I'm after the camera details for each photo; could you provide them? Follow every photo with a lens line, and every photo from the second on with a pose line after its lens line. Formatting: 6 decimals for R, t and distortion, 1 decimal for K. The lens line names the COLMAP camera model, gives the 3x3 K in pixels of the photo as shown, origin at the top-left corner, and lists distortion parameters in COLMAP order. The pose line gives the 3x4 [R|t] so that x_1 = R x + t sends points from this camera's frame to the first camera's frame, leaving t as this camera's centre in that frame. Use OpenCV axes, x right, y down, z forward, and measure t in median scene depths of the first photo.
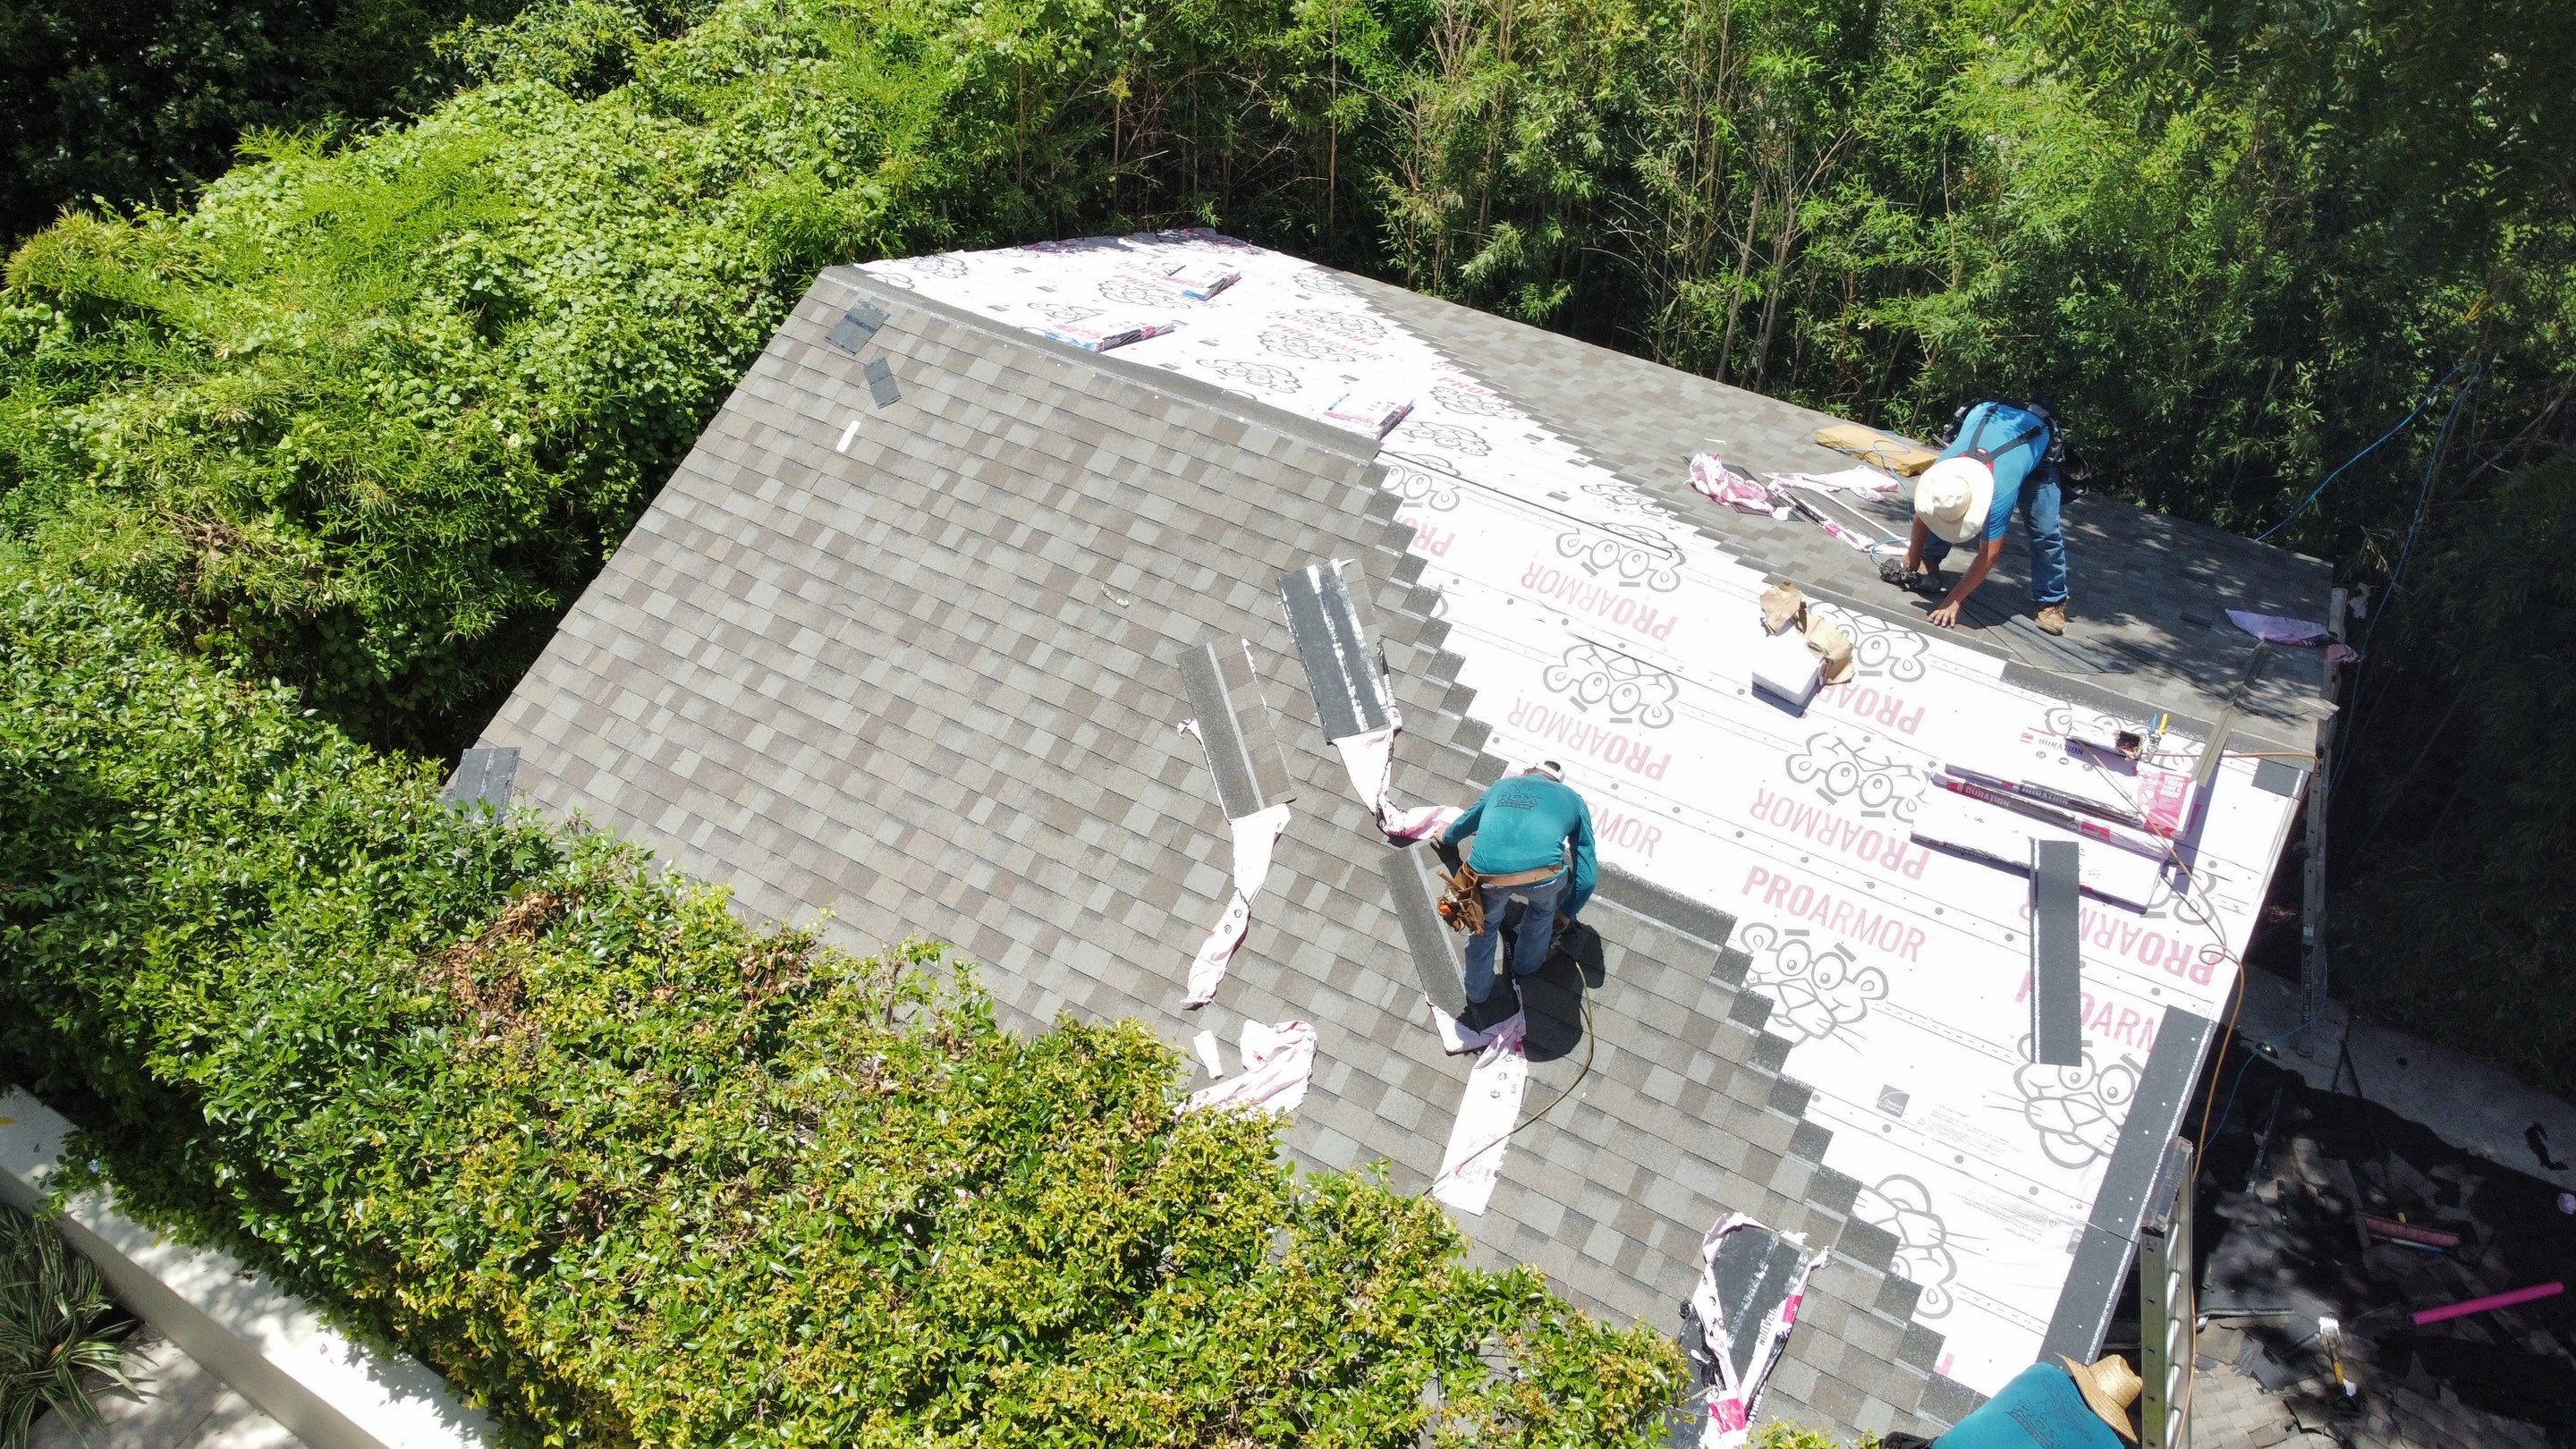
lens RADIAL K [[1955.9, 0, 1289.9], [0, 1955.9, 716.2], [0, 0, 1]] dist [0.001247, -0.013390]
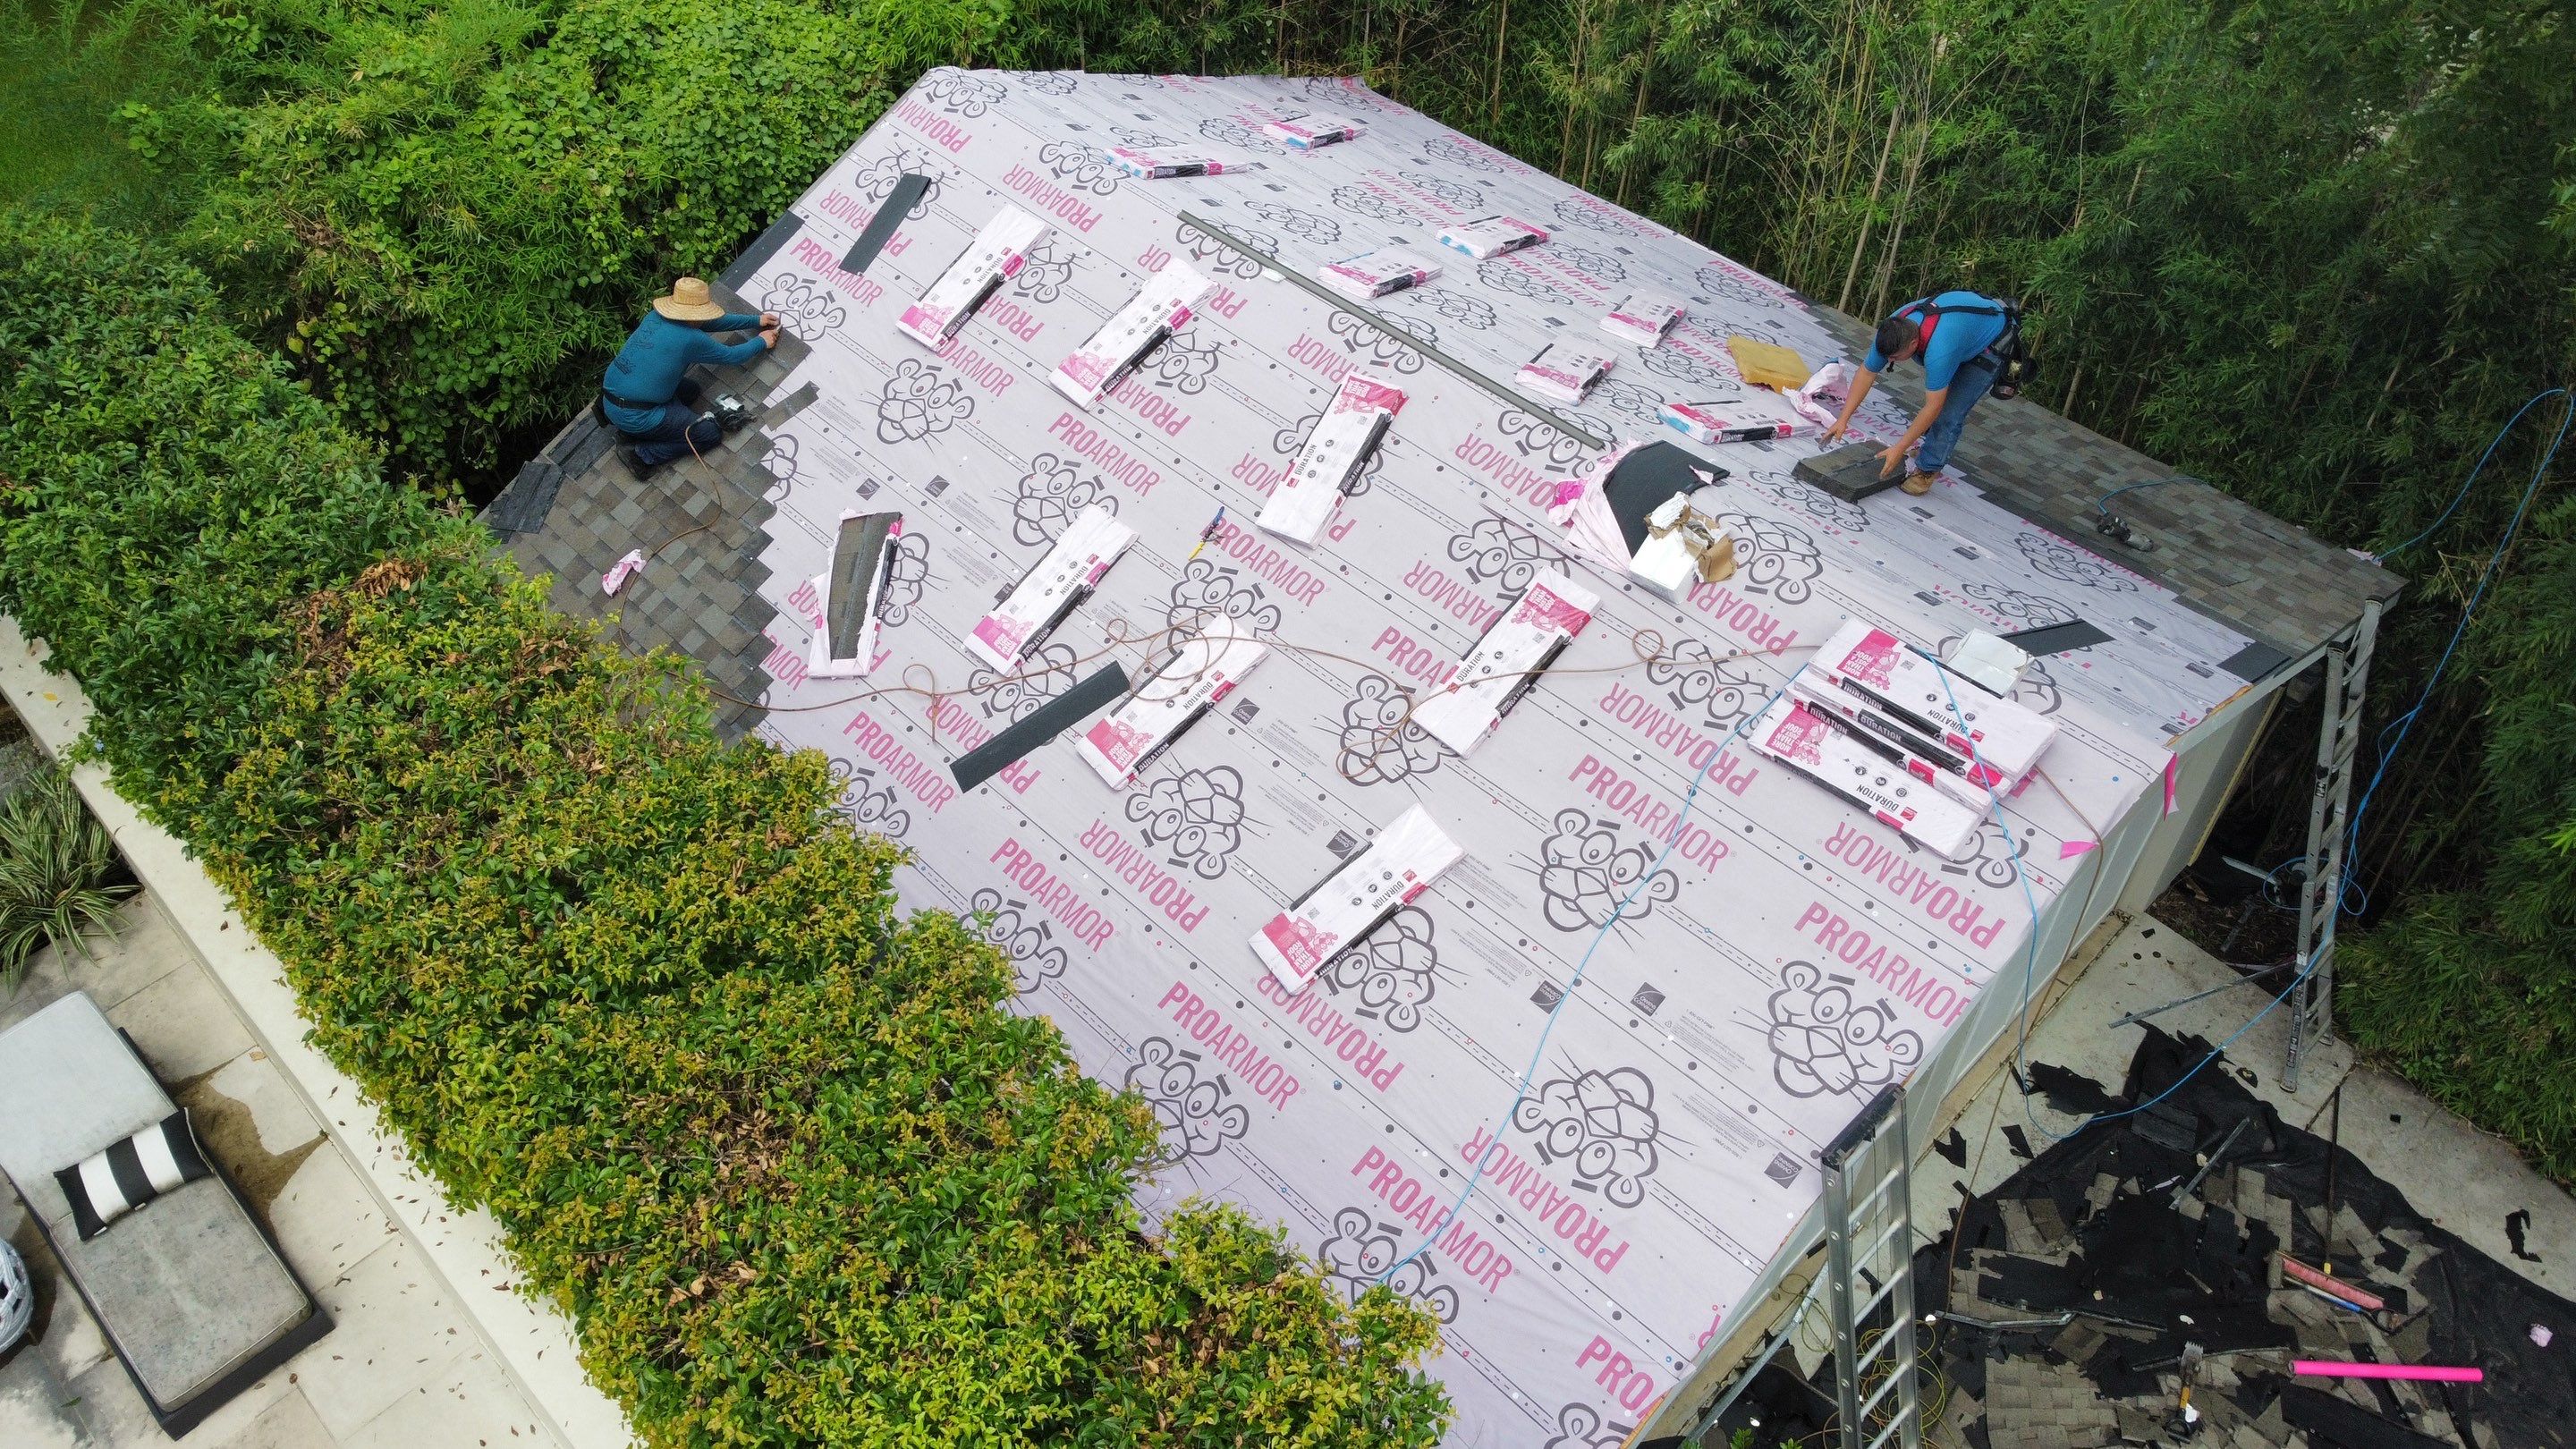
lens RADIAL K [[1955.9, 0, 1295.9], [0, 1955.9, 740.0], [0, 0, 1]] dist [0.001247, -0.013390]
pose [[0.968325, 0.176376, -0.176746, 0.216653], [-0.164206, 0.983063, 0.081383, 0.009050], [0.188106, -0.049782, 0.980886, -0.016612]]
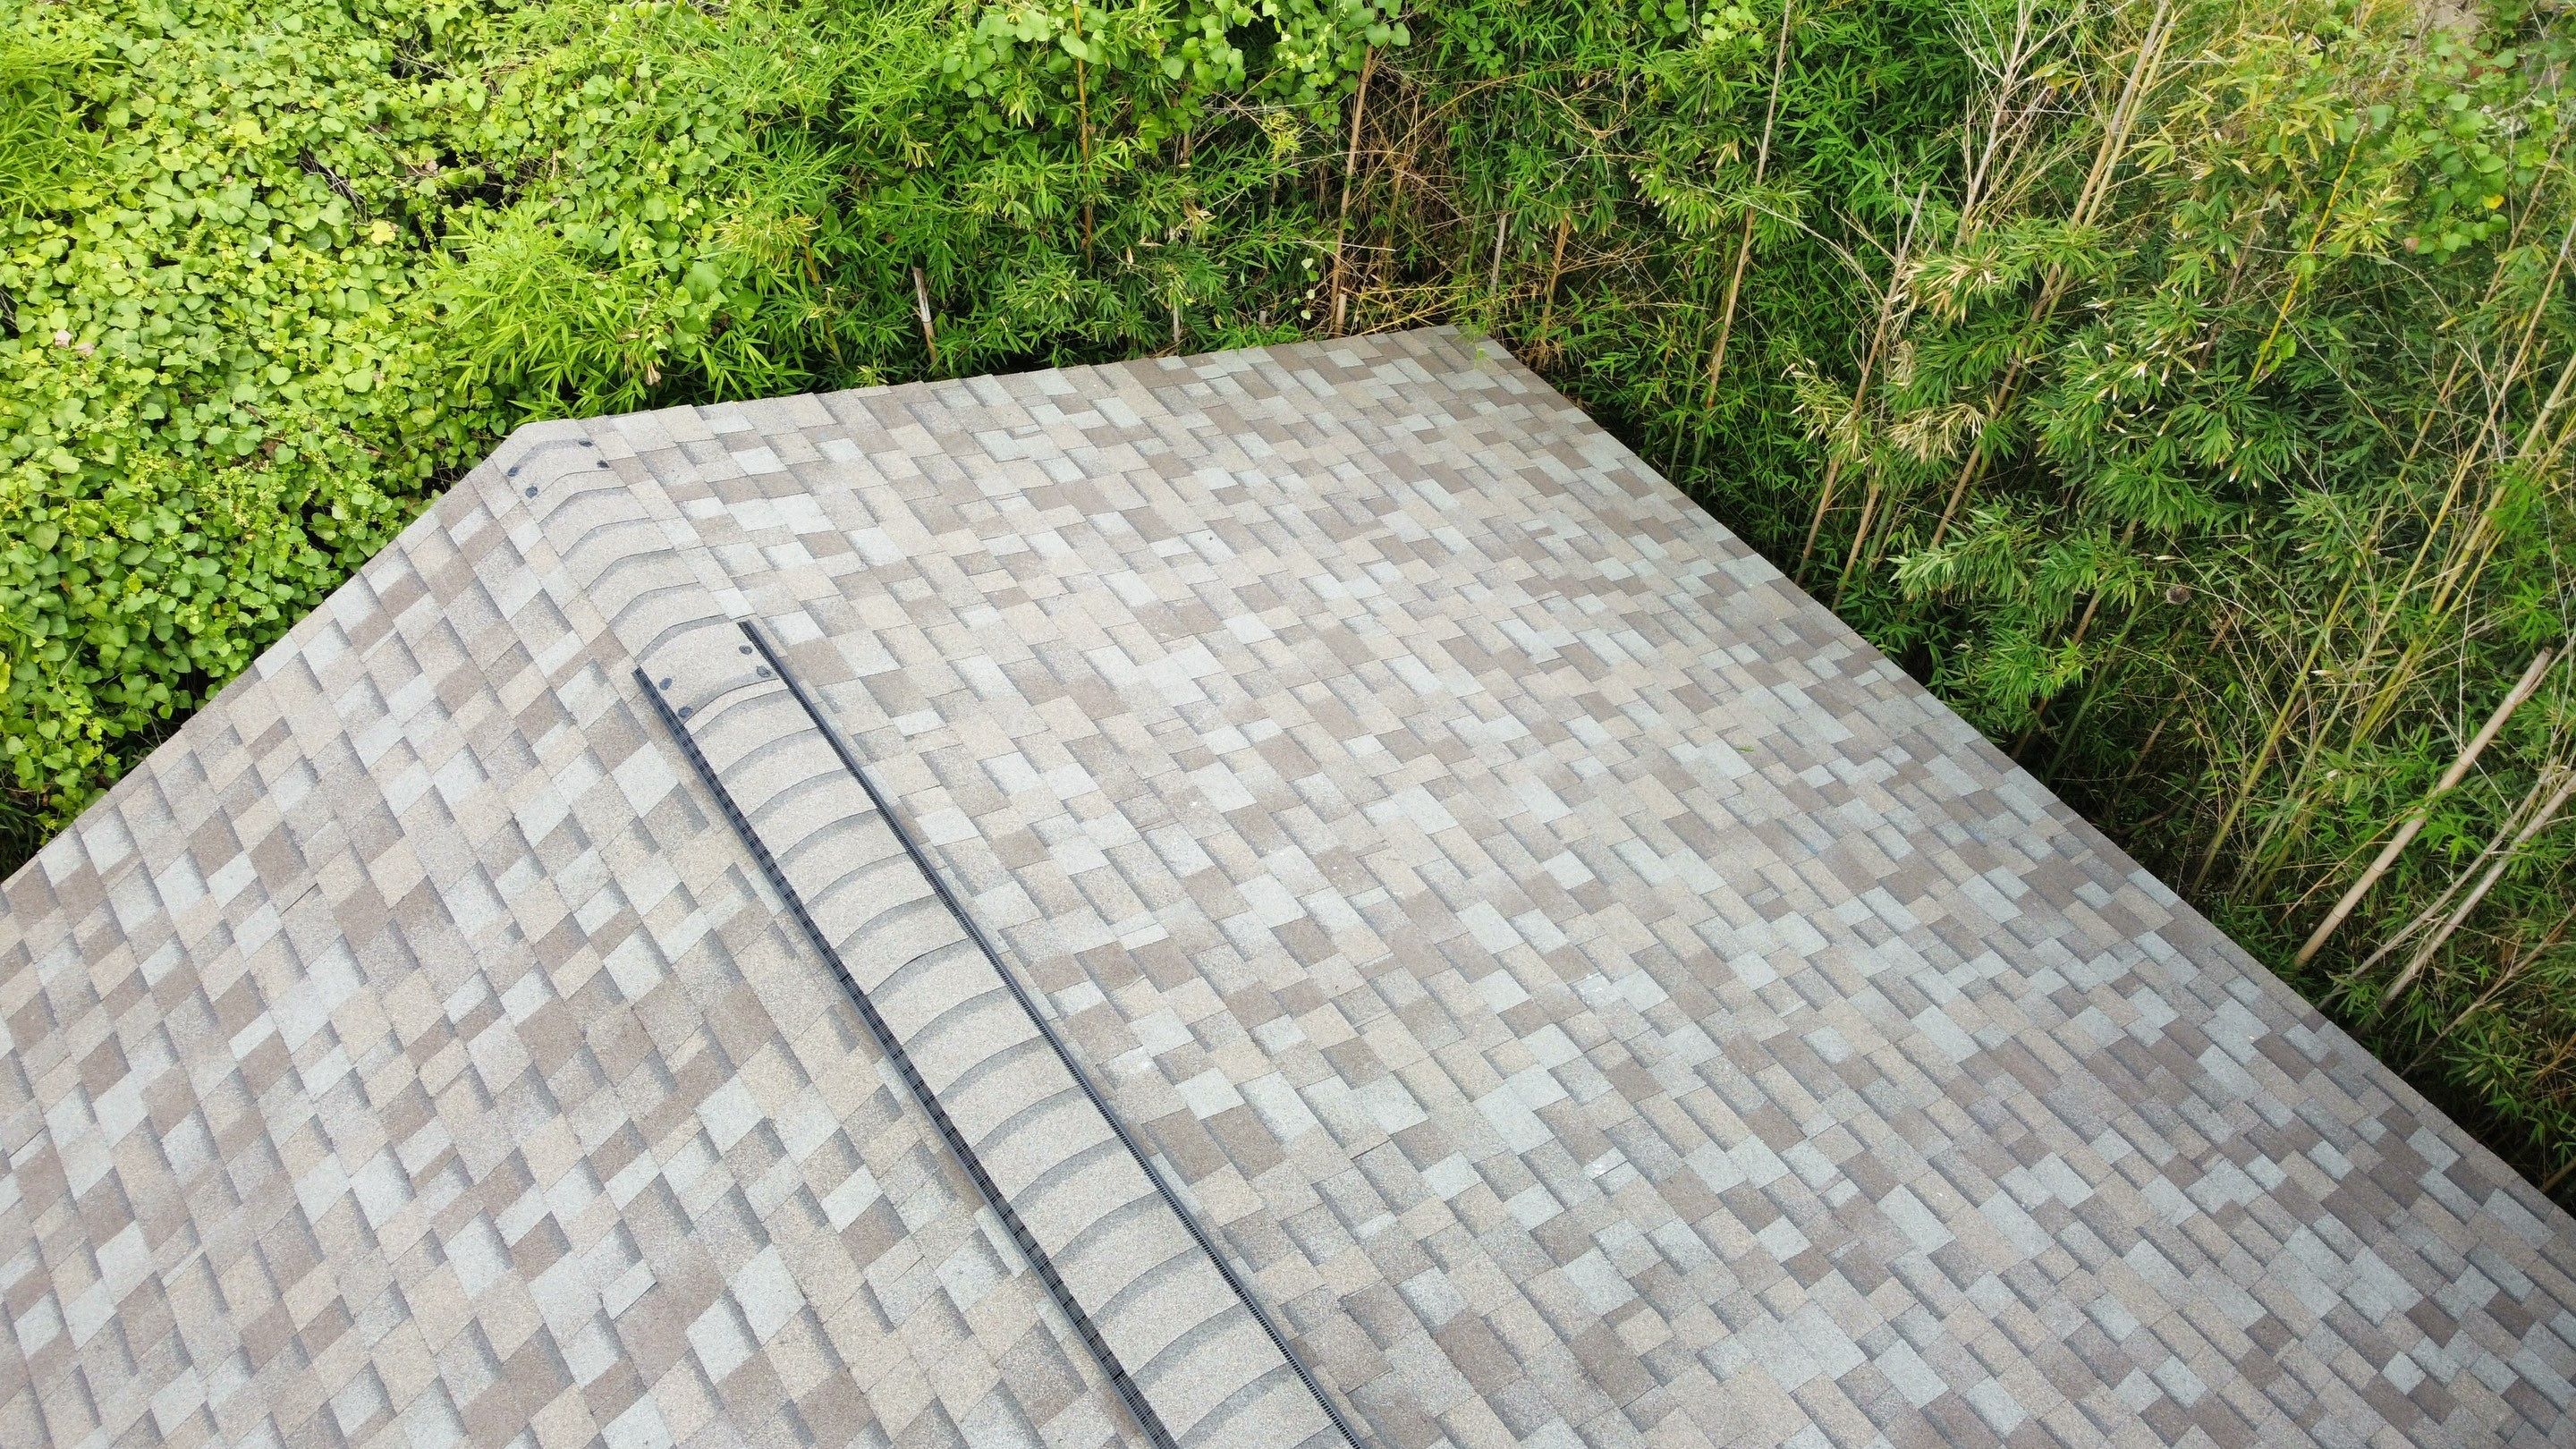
lens RADIAL K [[1955.9, 0, 1288.2], [0, 1955.9, 696.9], [0, 0, 1]] dist [0.001247, -0.013390]
pose [[0.922103, 0.292704, -0.253082, 0.108553], [-0.254755, 0.951531, 0.172301, -0.319693], [0.291248, -0.094406, 0.951978, 0.585409]]
